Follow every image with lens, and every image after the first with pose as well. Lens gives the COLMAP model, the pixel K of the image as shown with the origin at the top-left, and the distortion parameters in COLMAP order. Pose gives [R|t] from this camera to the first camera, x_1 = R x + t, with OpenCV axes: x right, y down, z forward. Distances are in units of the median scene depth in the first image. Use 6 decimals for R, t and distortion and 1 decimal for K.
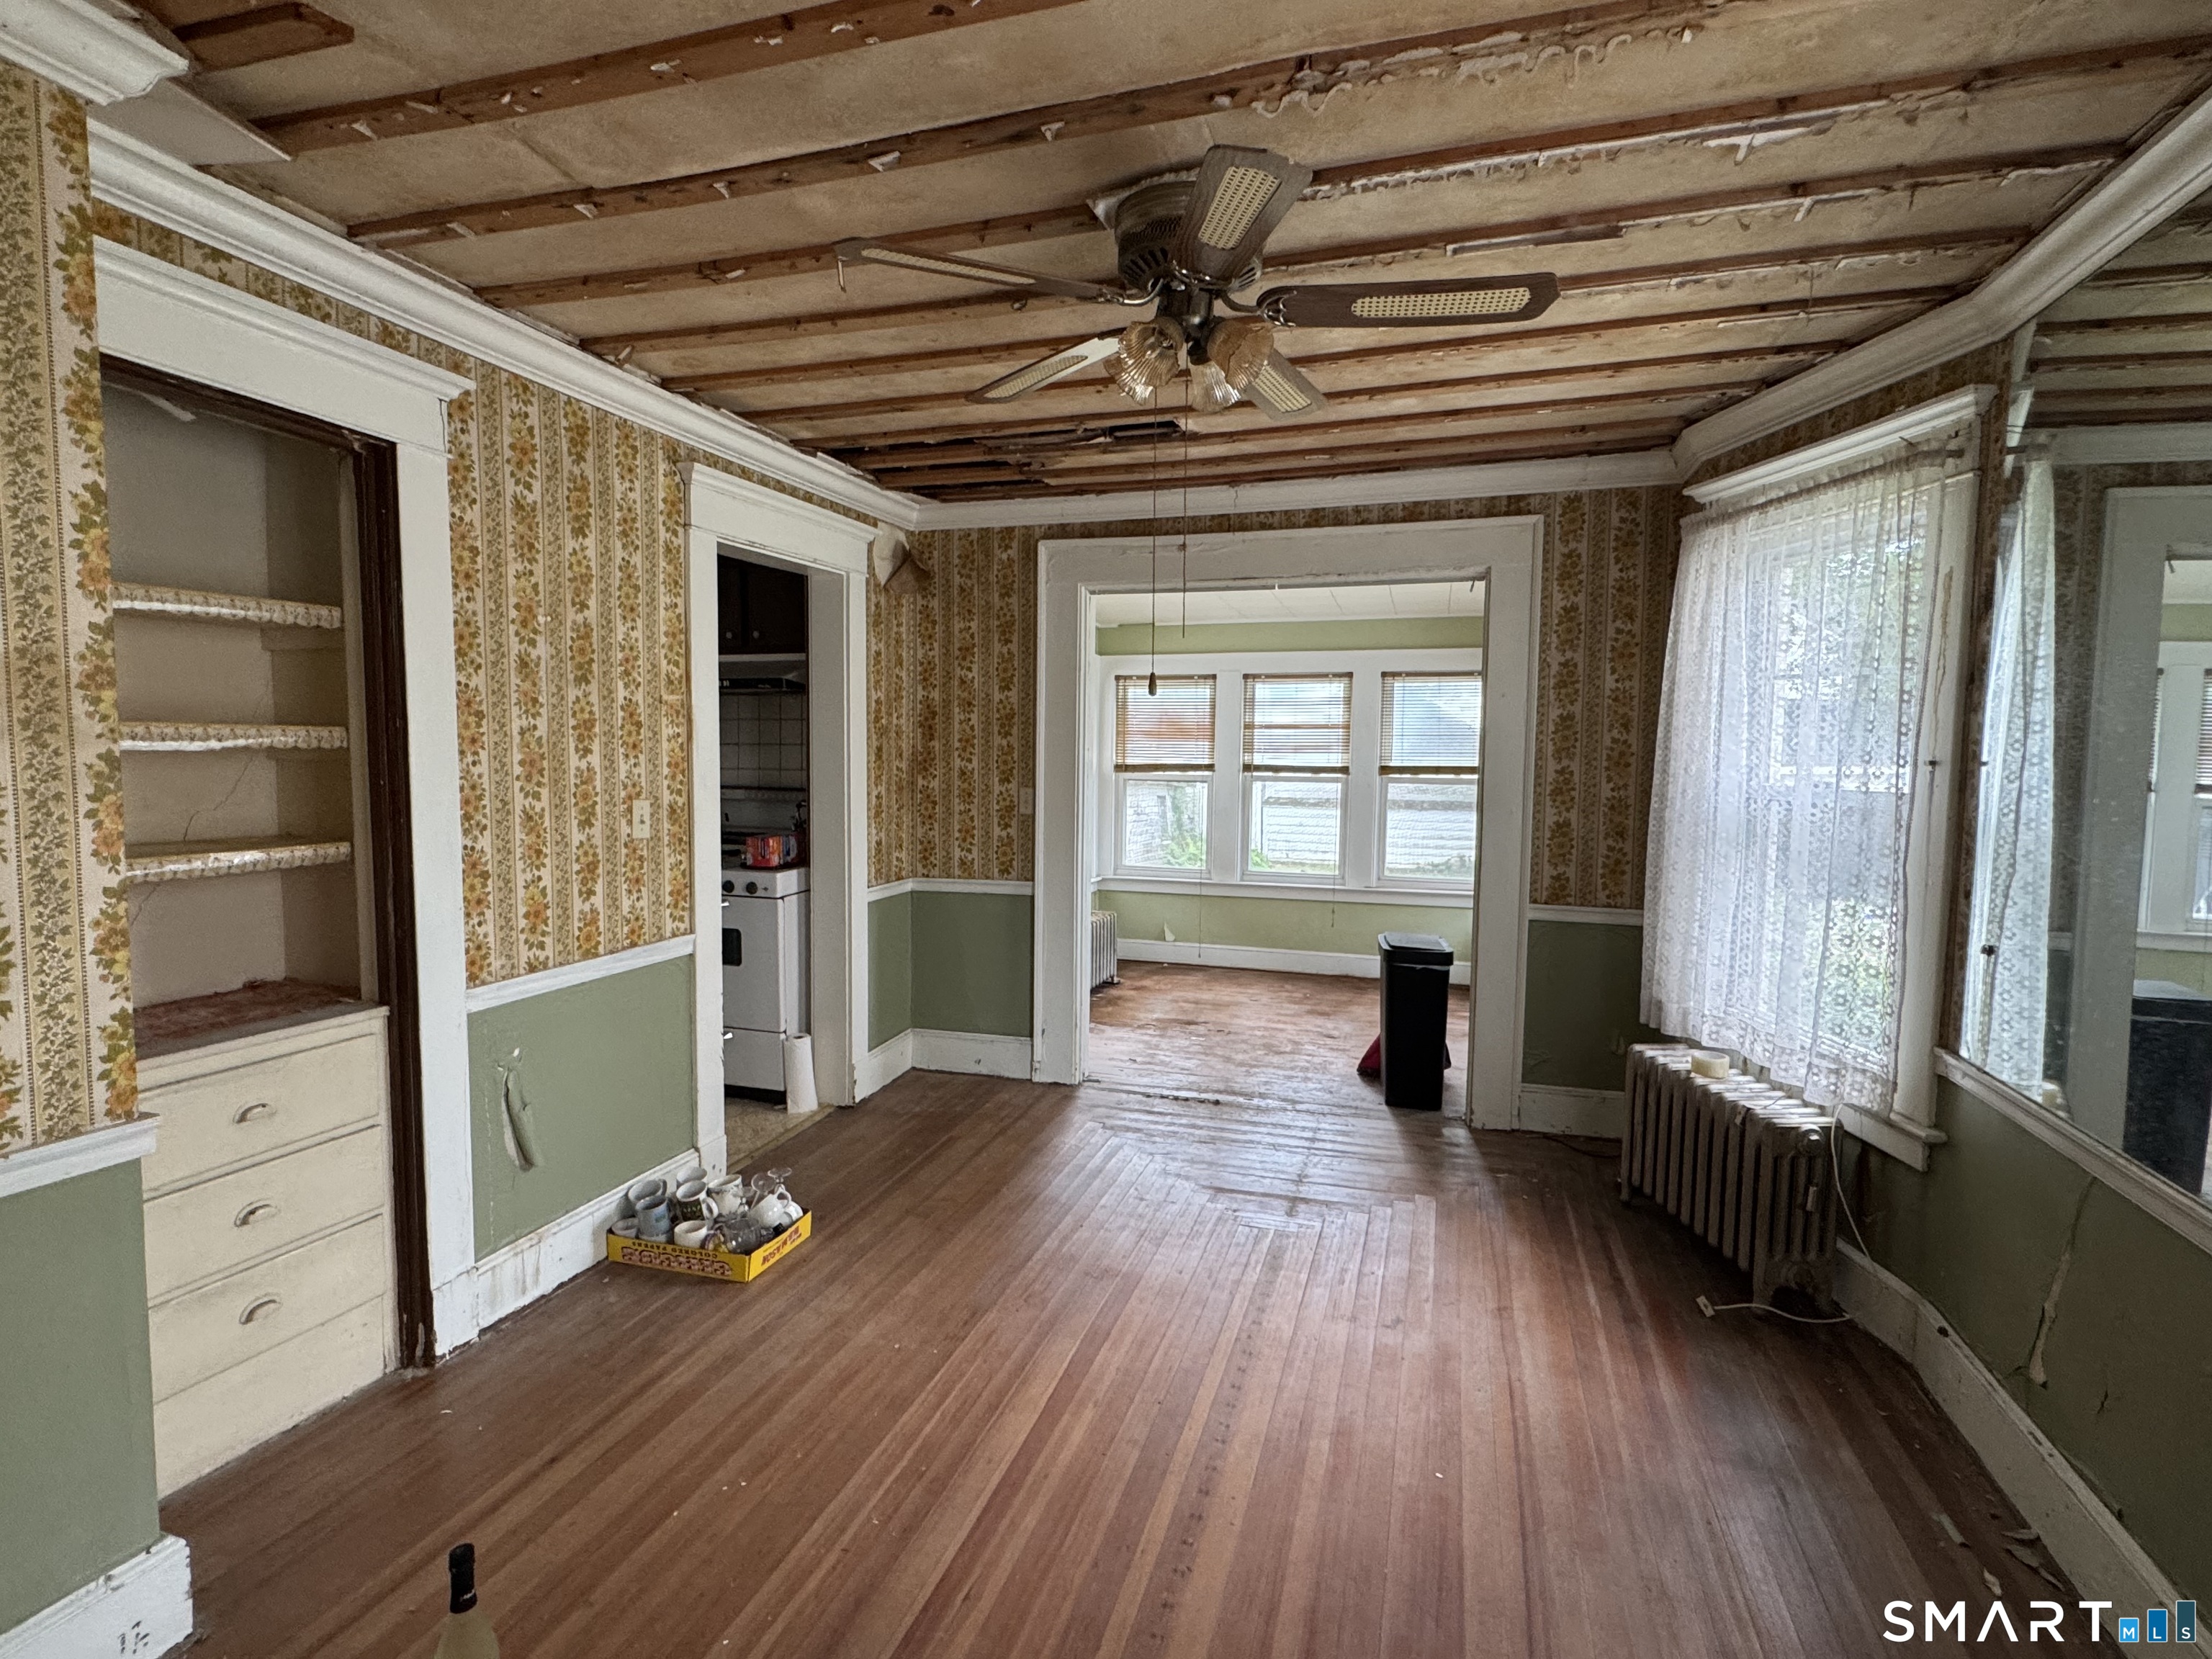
lens RADIAL K [[1095.6, 0, 1106.8], [0, 1095.6, 834.6], [0, 0, 1]] dist [-0.000960, 0.000075]
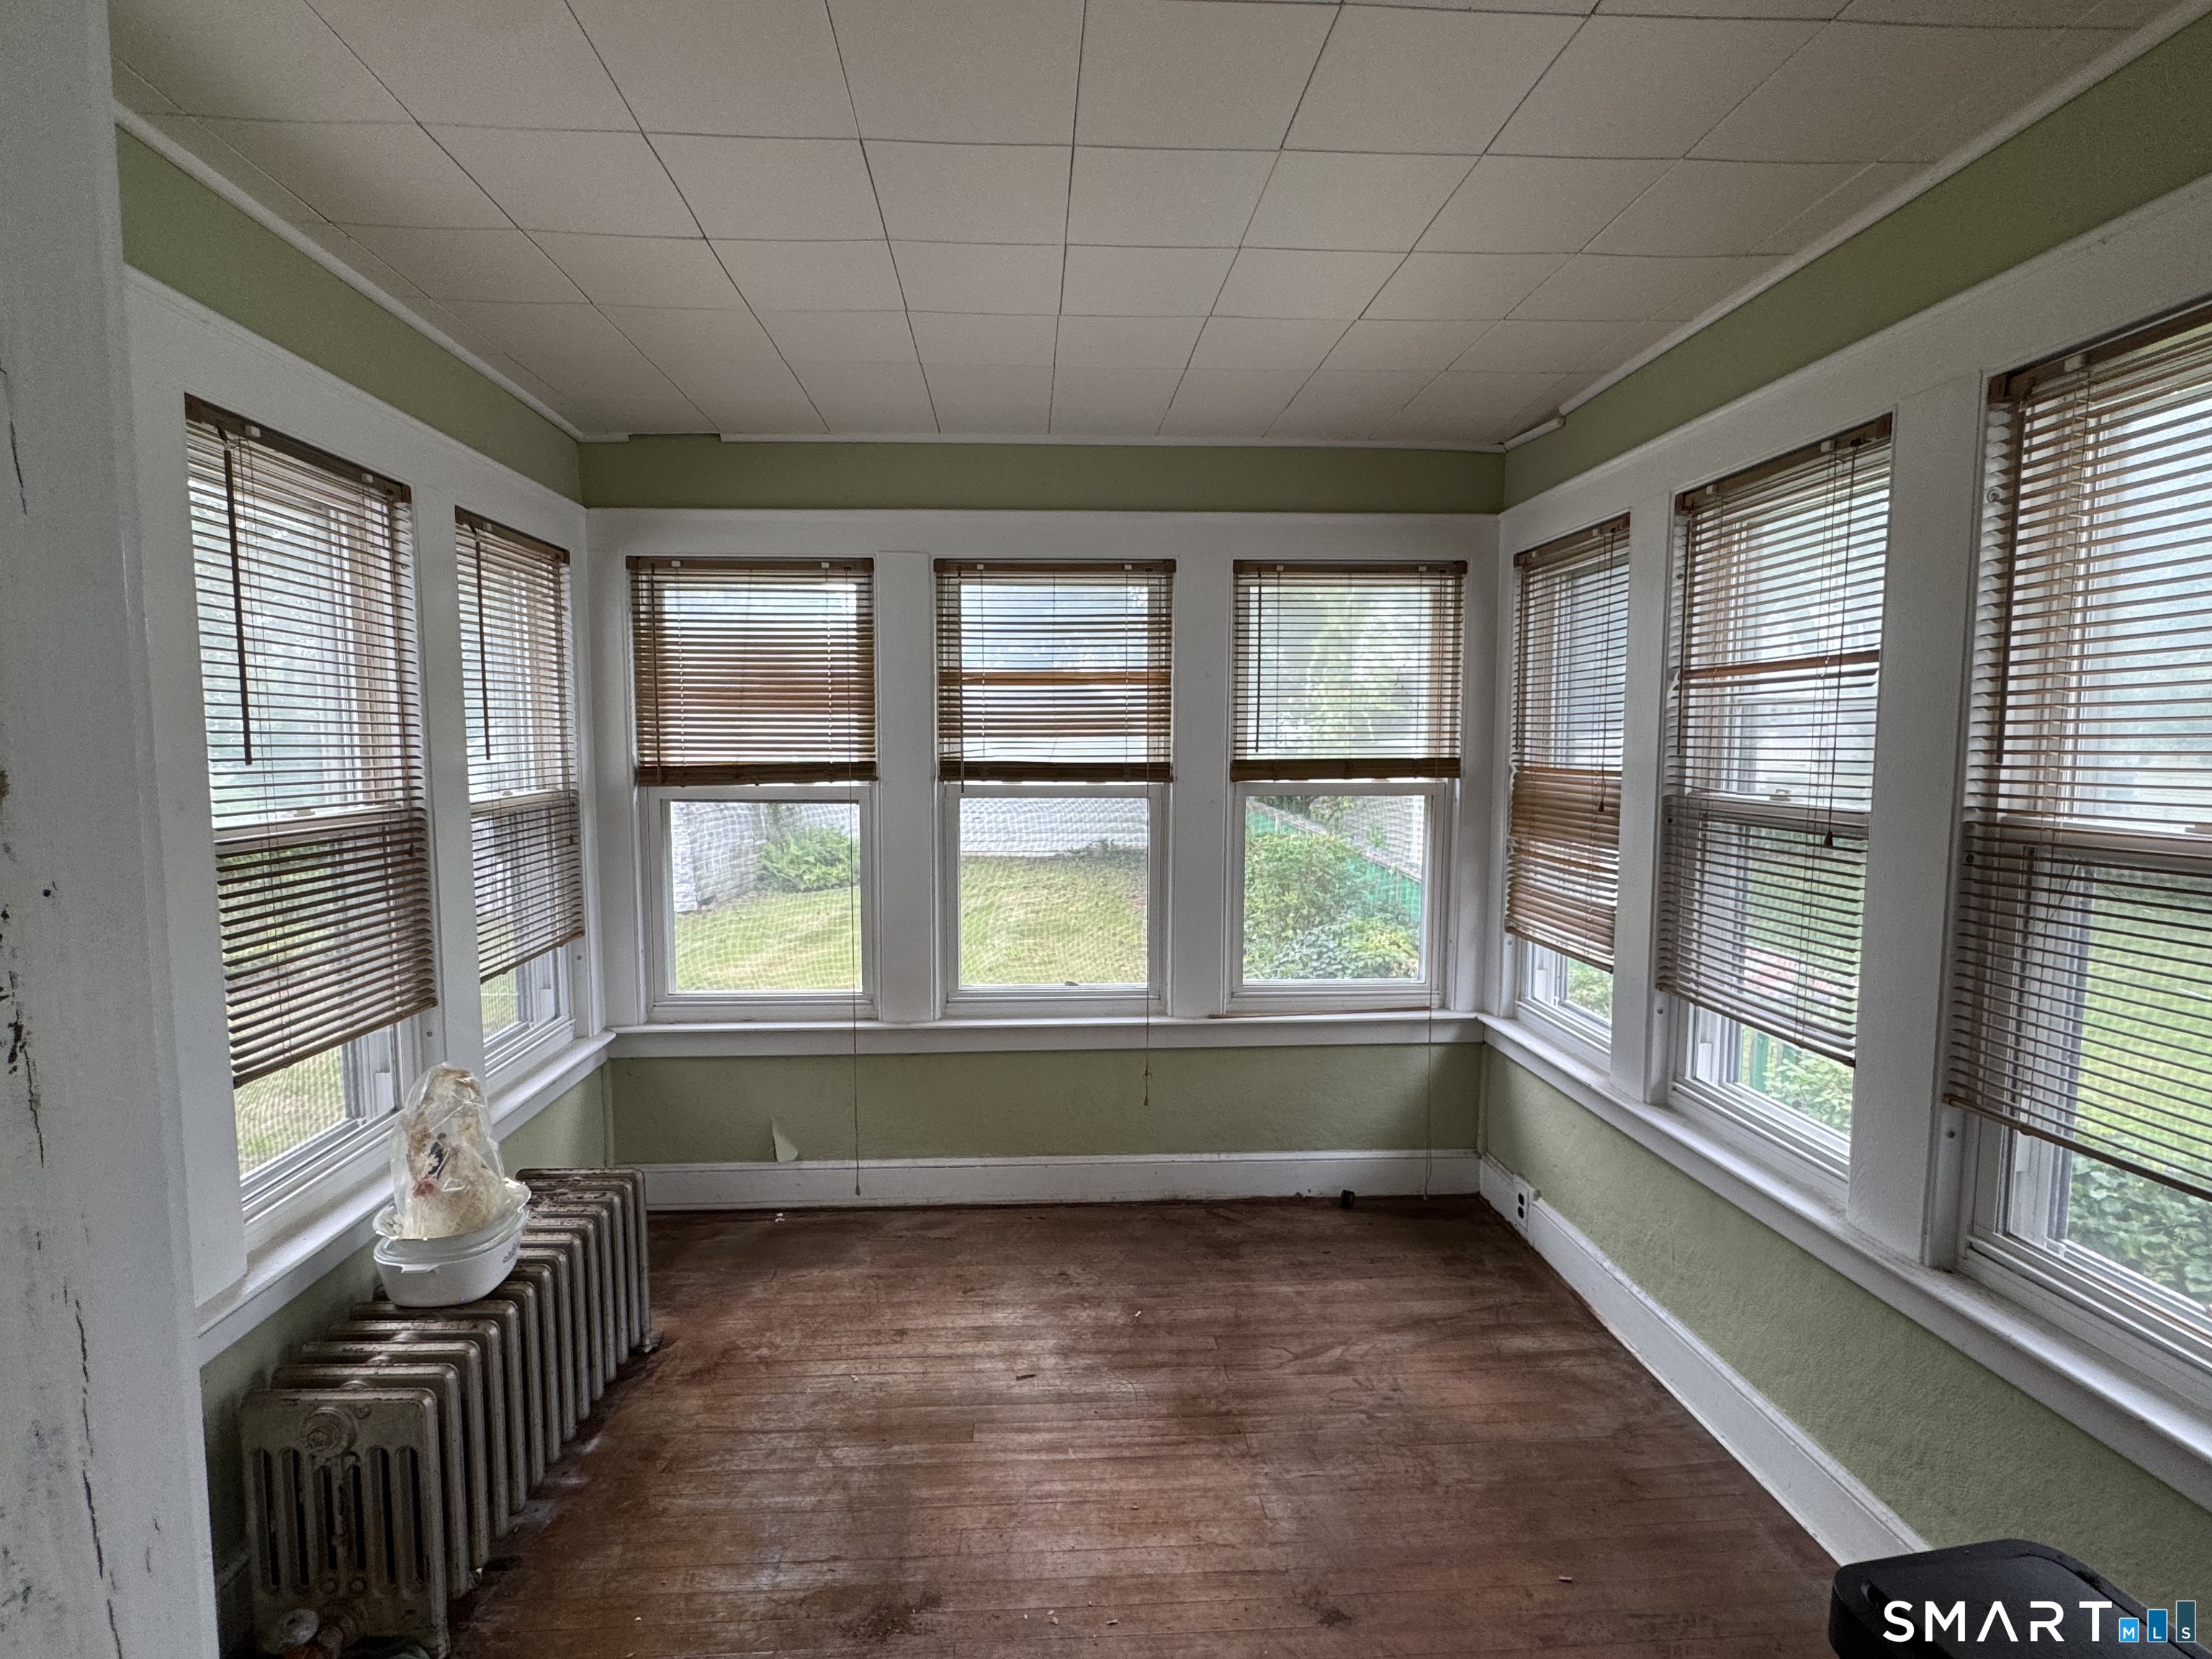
lens RADIAL K [[1095.6, 0, 1091.5], [0, 1095.6, 830.1], [0, 0, 1]] dist [-0.000960, 0.000075]
pose [[0.938599, -0.041935, 0.342453, 0.027752], [0.034907, 0.999035, 0.026664, -0.046431], [-0.343240, -0.013073, 0.939157, 0.556934]]
